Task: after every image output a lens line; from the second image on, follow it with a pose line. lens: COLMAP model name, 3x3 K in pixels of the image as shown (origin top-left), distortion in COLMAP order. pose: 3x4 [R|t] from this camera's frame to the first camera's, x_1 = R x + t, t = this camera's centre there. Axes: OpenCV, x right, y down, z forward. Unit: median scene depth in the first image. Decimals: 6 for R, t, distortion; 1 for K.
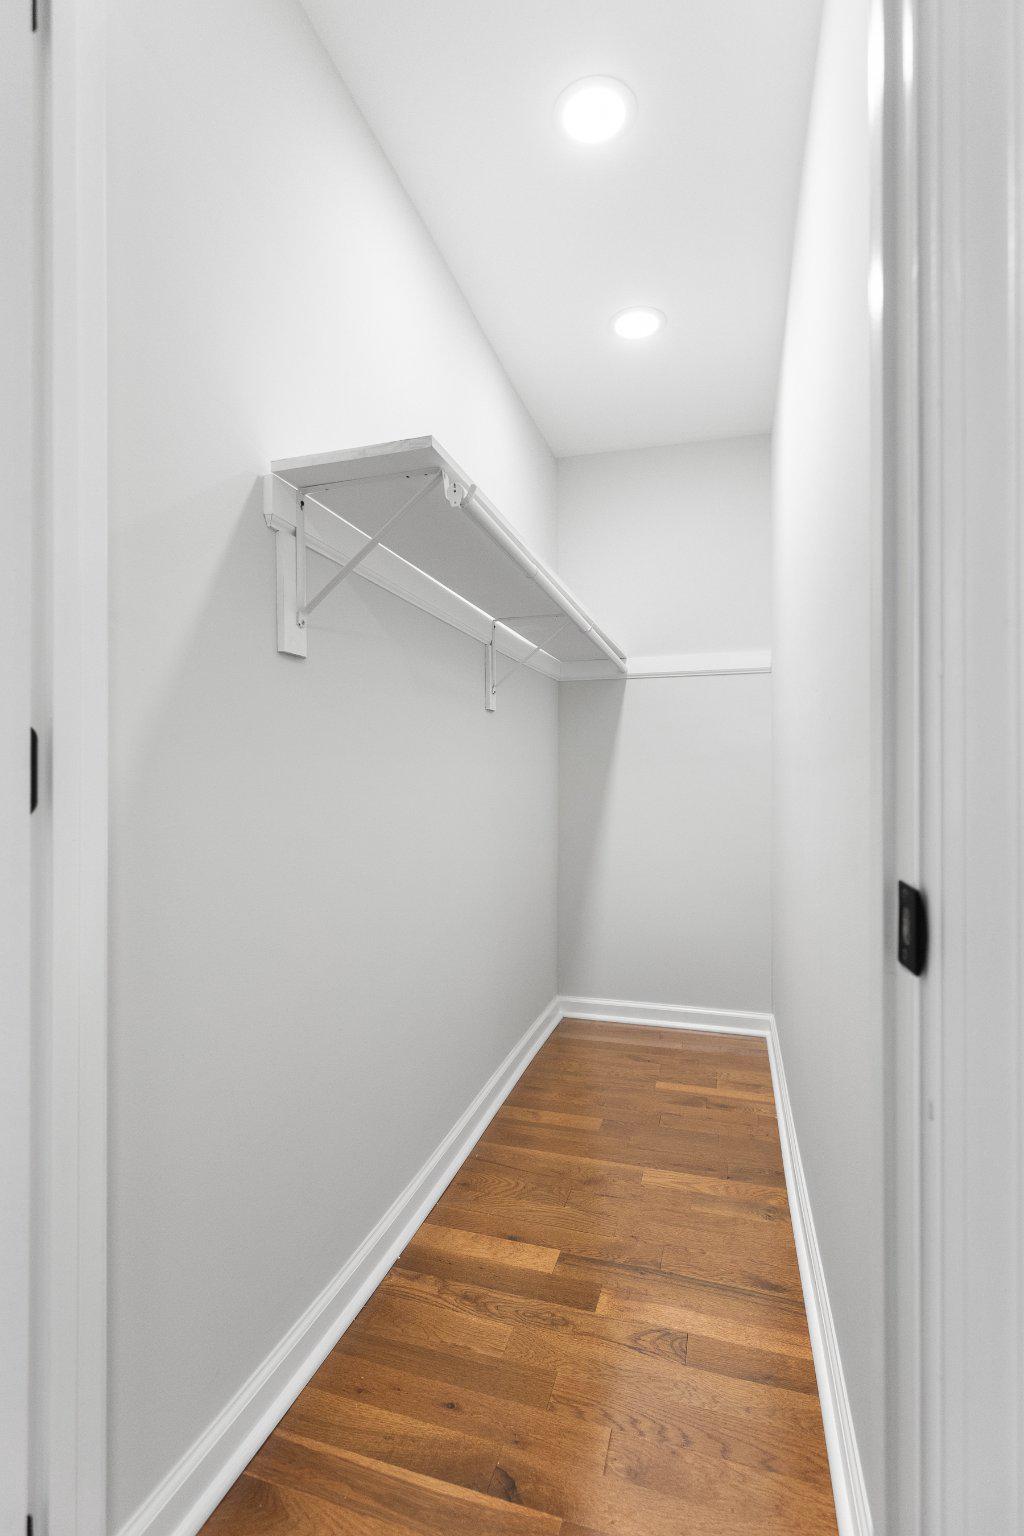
lens RADIAL K [[710.0, 0, 512.0], [0, 710.0, 768.0], [0, 0, 1]] dist [-0.001651, -0.000483]
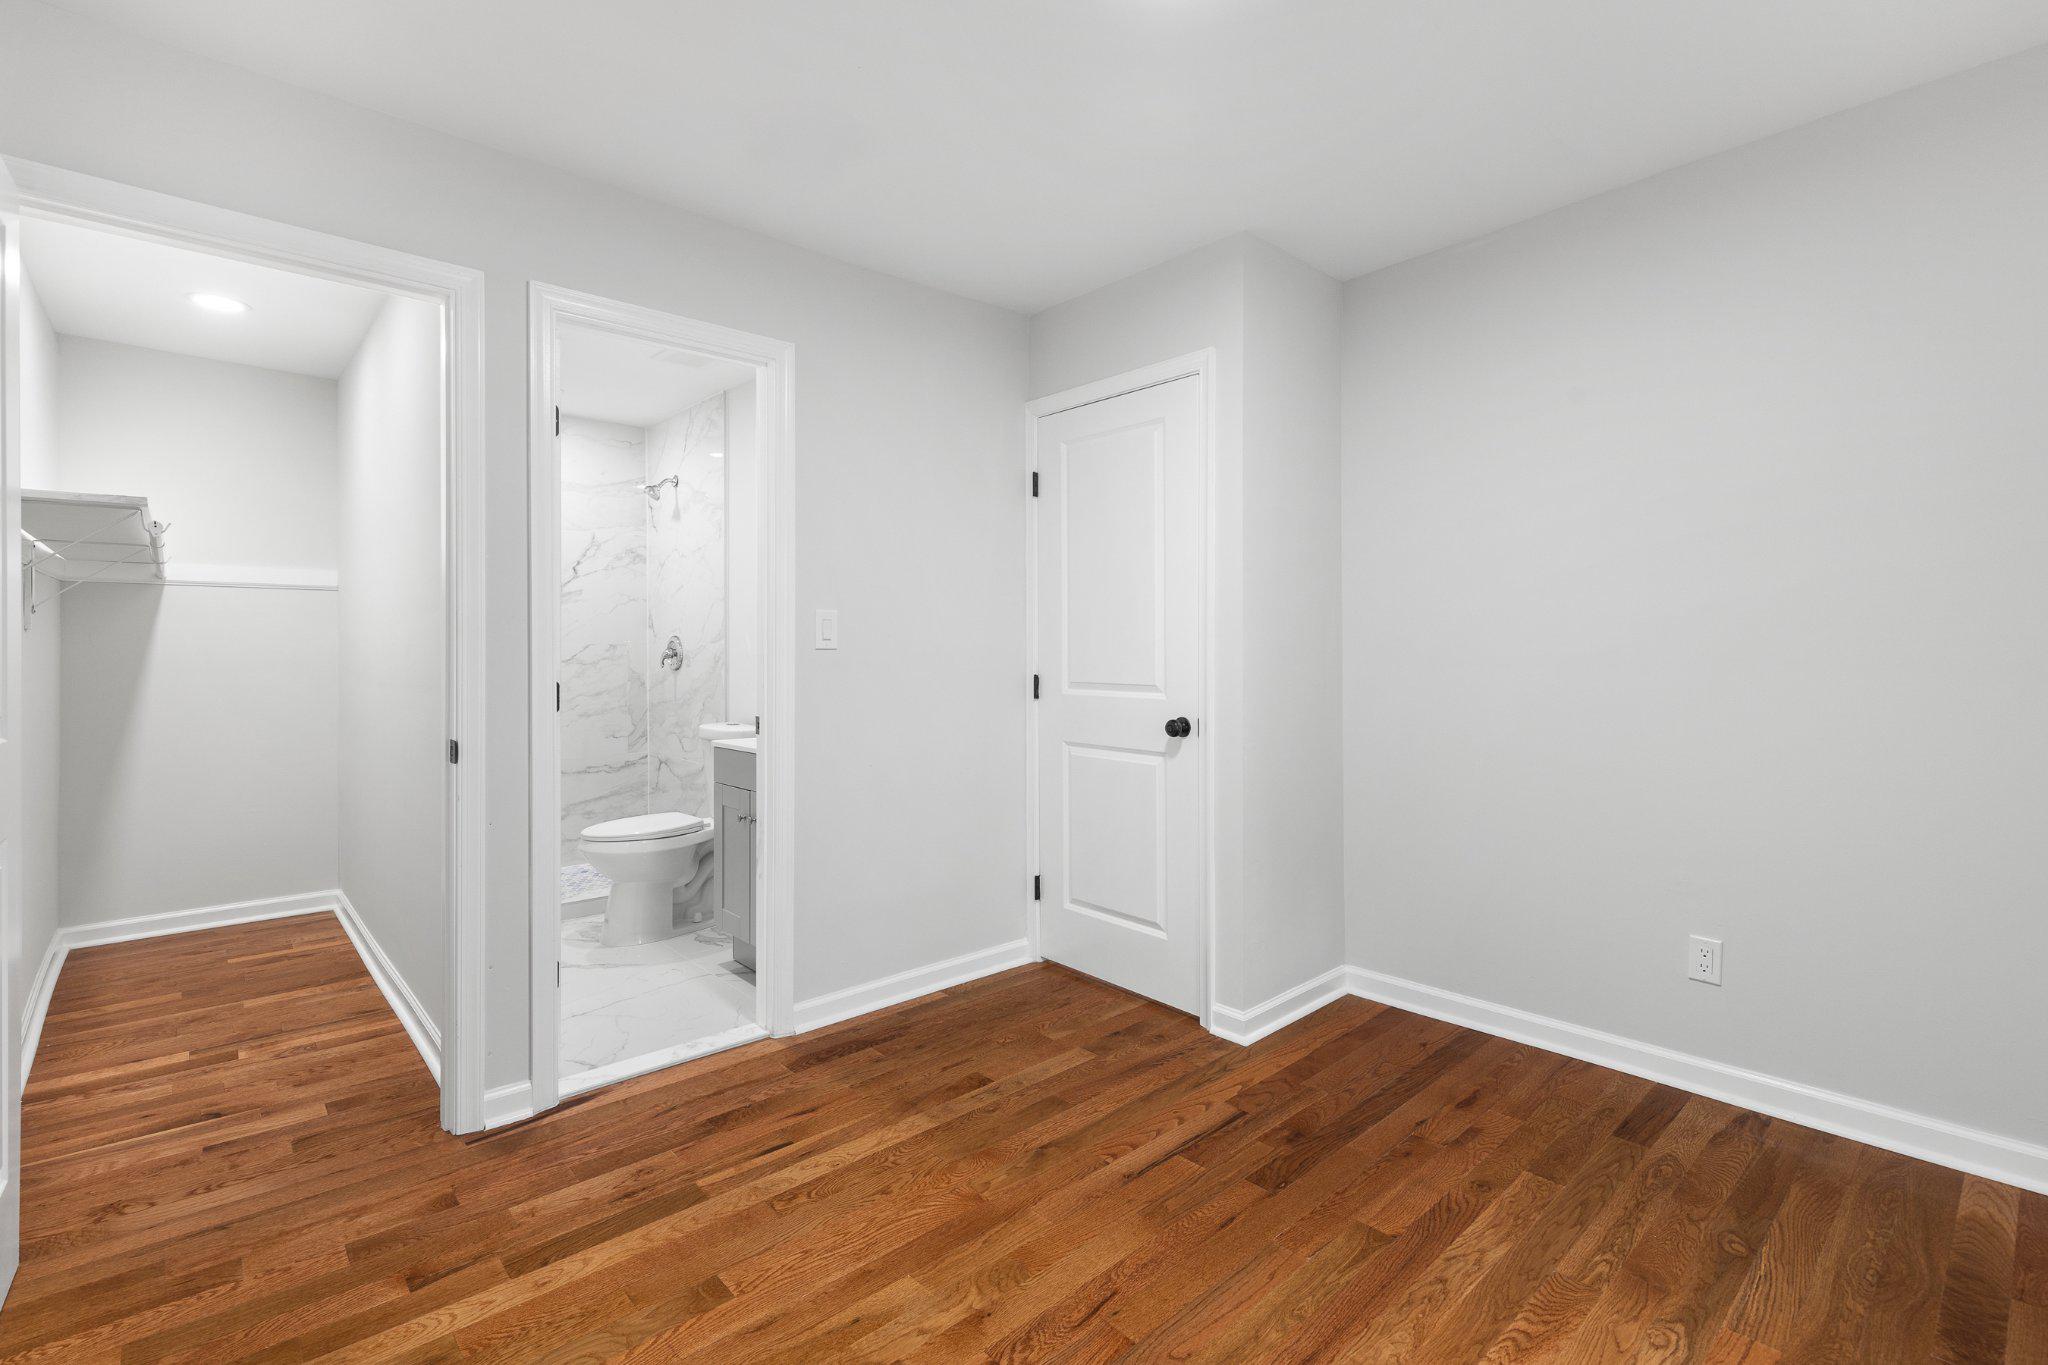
lens RADIAL K [[946.7, 0, 1067.3], [0, 946.7, 659.1], [0, 0, 1]] dist [0.001568, -0.000128]
pose [[0.483225, -0.008456, 0.875455, -0.601973], [-0.018043, 0.999645, 0.019615, -0.112323], [-0.875310, -0.025275, 0.482901, -1.135747]]
